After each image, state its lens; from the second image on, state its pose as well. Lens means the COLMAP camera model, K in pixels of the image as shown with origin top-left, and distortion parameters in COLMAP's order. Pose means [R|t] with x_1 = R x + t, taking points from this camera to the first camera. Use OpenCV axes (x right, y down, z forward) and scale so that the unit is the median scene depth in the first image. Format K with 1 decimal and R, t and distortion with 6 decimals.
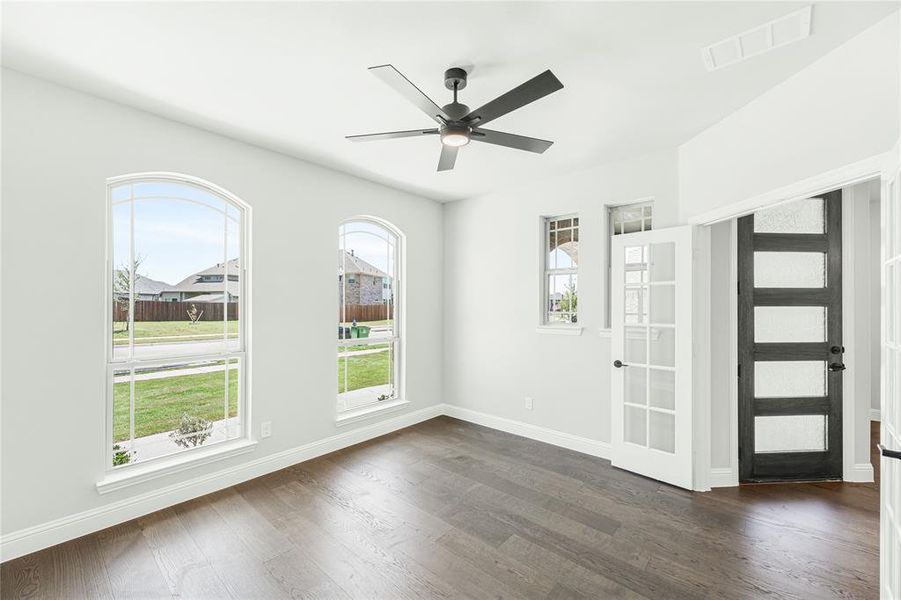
lens RADIAL K [[335.0, 0, 455.8], [0, 335.0, 304.7], [0, 0, 1]] dist [-0.016925, -0.000436]
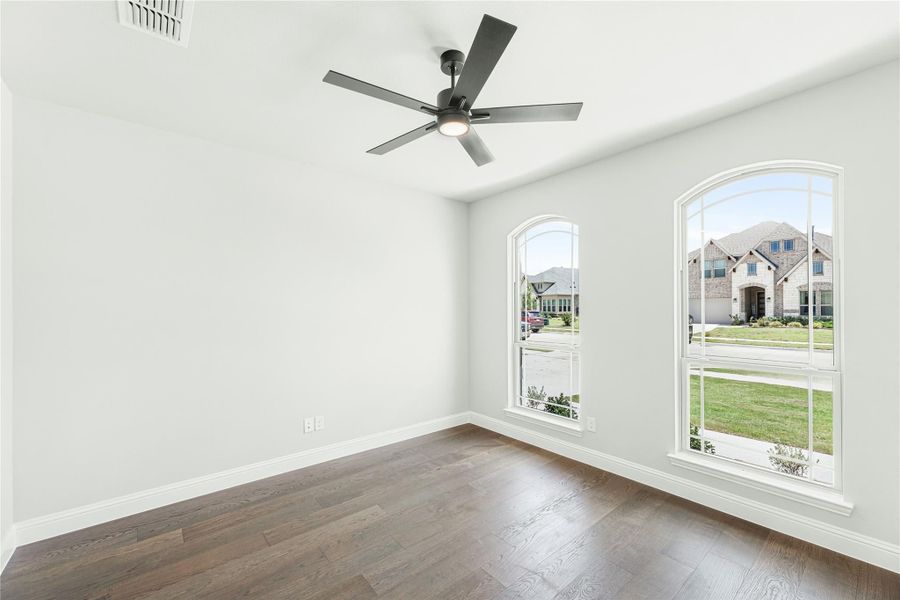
lens RADIAL K [[363.9, 0, 455.0], [0, 363.9, 302.0], [0, 0, 1]] dist [0.000759, -0.000598]
pose [[-0.115557, -0.010785, -0.993242, 0.721537], [0.000895, 0.999940, -0.010962, -0.003320], [0.993300, -0.002155, -0.115541, 0.771071]]
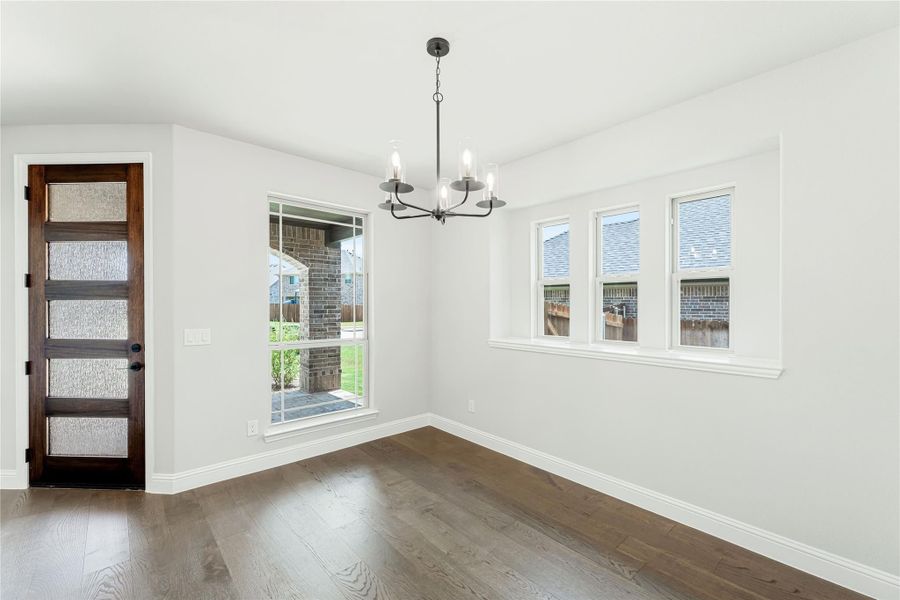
lens RADIAL K [[363.9, 0, 442.6], [0, 363.9, 307.6], [0, 0, 1]] dist [0.000759, -0.000598]
pose [[0.997447, 0.005280, -0.071216, 2.089585], [-0.005117, 0.999984, 0.002472, 0.017950], [0.071228, -0.002102, 0.997458, 0.039240]]
